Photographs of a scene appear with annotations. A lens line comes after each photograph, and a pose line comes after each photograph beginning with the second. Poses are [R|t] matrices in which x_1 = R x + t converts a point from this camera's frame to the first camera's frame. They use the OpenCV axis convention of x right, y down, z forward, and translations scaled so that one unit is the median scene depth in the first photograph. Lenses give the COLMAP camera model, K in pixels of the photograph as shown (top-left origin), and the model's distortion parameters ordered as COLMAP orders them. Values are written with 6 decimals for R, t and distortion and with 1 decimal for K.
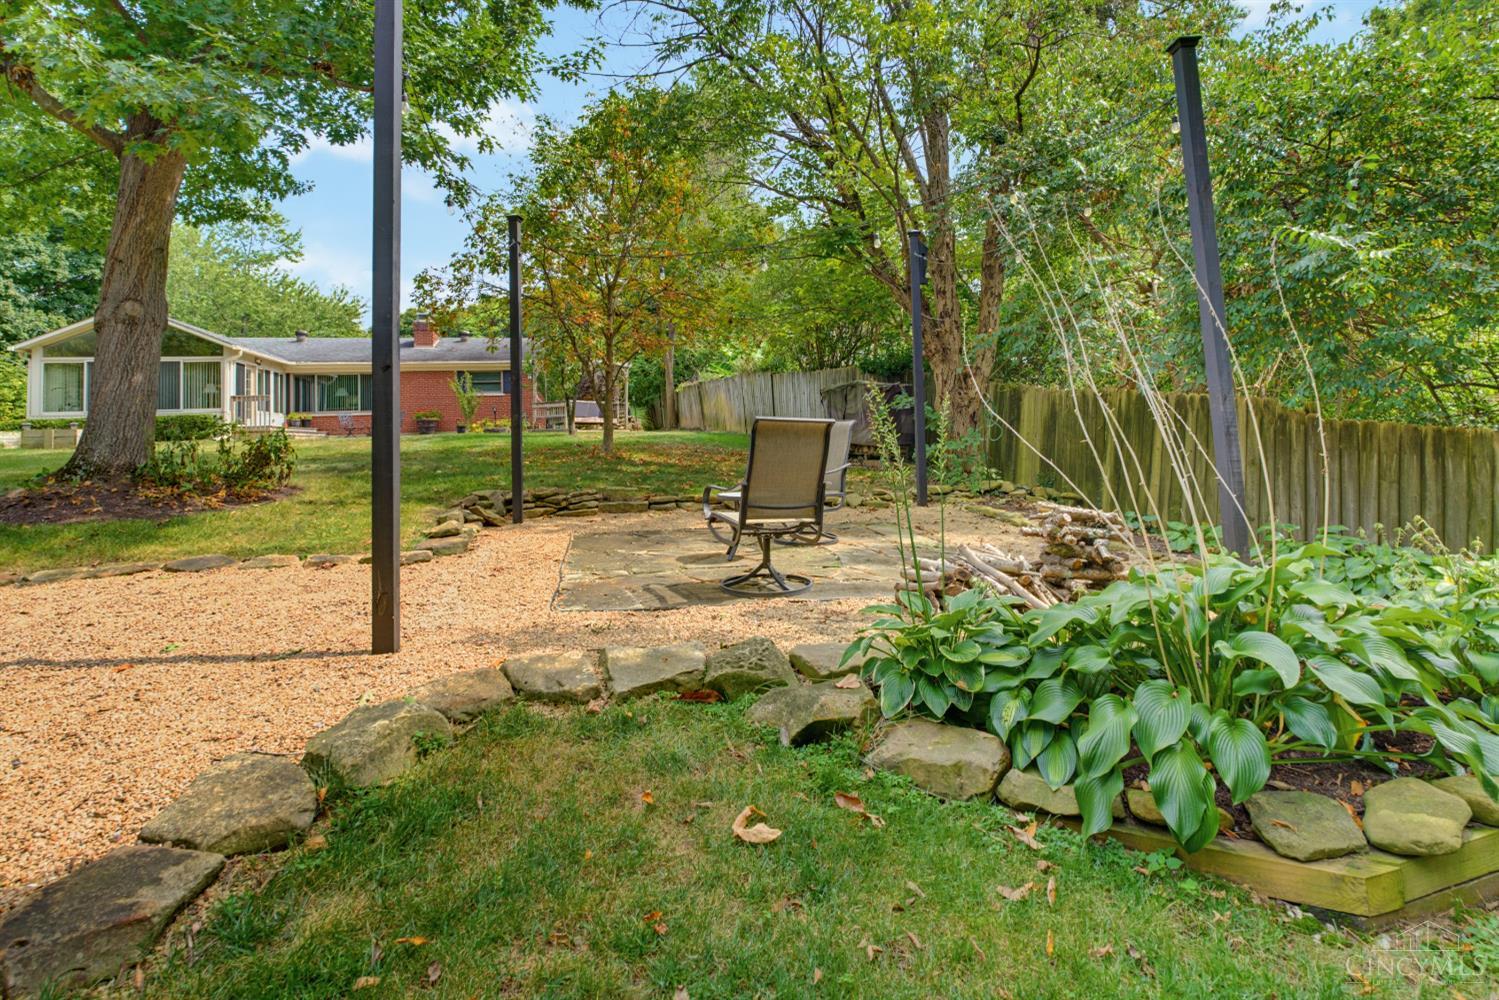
lens RADIAL K [[742.5, 0, 767.0], [0, 742.5, 395.7], [0, 0, 1]] dist [-0.011361, 0.005339]
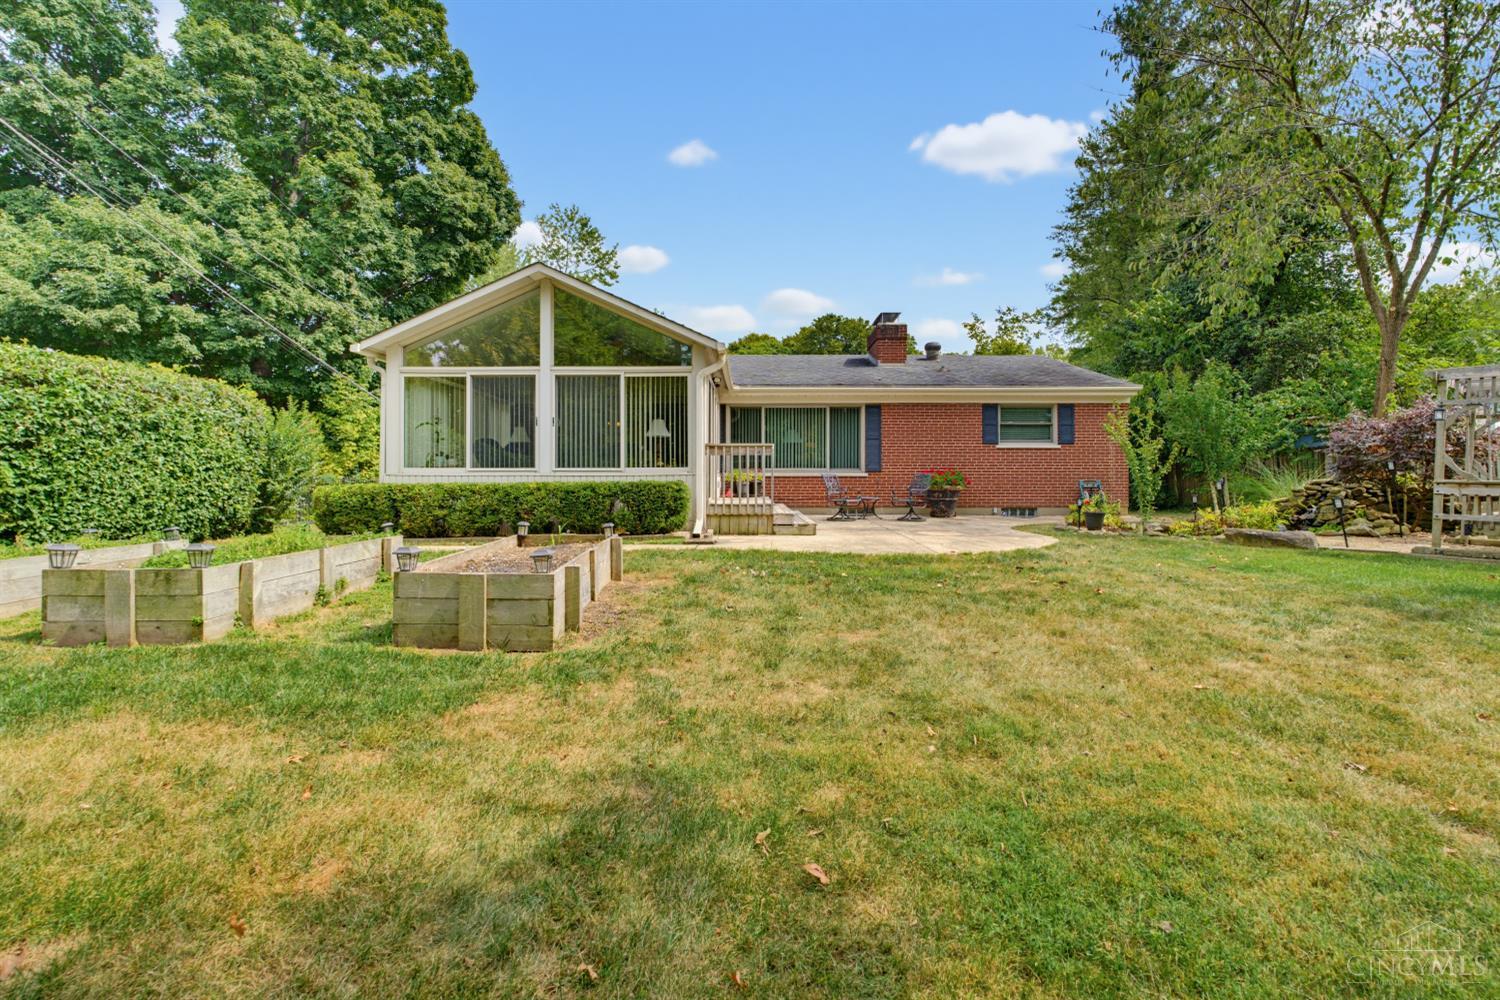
lens RADIAL K [[743.0, 0, 789.5], [0, 743.0, 480.3], [0, 0, 1]] dist [-0.011361, 0.005339]
pose [[0.964375, 0.034759, -0.262246, -0.396772], [-0.019813, 0.998036, 0.059424, -0.004852], [0.263796, -0.052111, 0.963170, 0.386549]]
